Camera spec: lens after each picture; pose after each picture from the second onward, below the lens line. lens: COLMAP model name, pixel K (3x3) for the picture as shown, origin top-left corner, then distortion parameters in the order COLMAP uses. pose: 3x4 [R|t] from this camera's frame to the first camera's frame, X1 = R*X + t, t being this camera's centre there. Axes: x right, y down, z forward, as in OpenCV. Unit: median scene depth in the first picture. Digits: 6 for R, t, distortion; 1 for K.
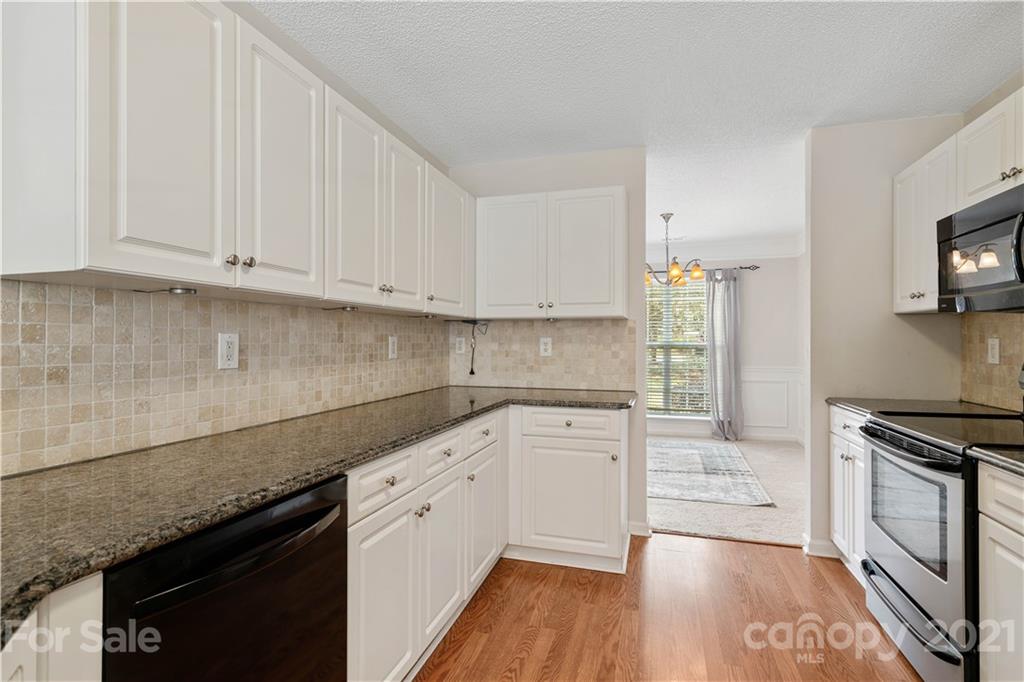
lens RADIAL K [[495.6, 0, 511.6], [0, 495.6, 337.5], [0, 0, 1]] dist [-0.000528, 0.000238]
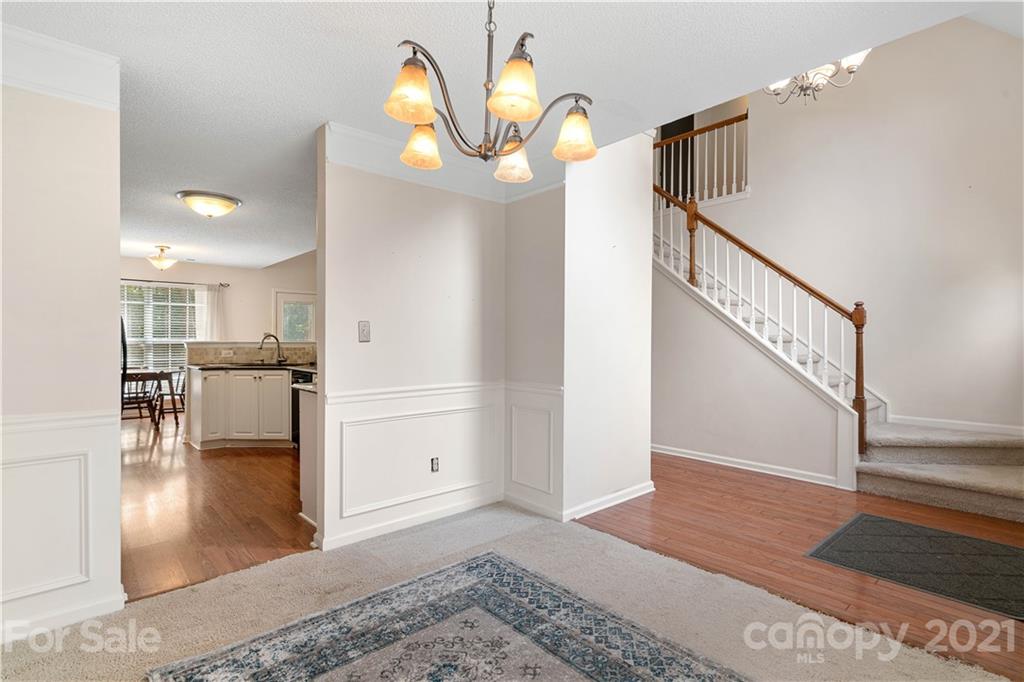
lens RADIAL K [[498.2, 0, 515.0], [0, 498.2, 343.5], [0, 0, 1]] dist [-0.000915, 0.000077]
pose [[-0.517586, 0.009201, -0.855582, 0.863527], [0.006135, 0.999956, 0.007042, 0.012435], [0.855609, -0.001605, -0.517620, 1.772337]]
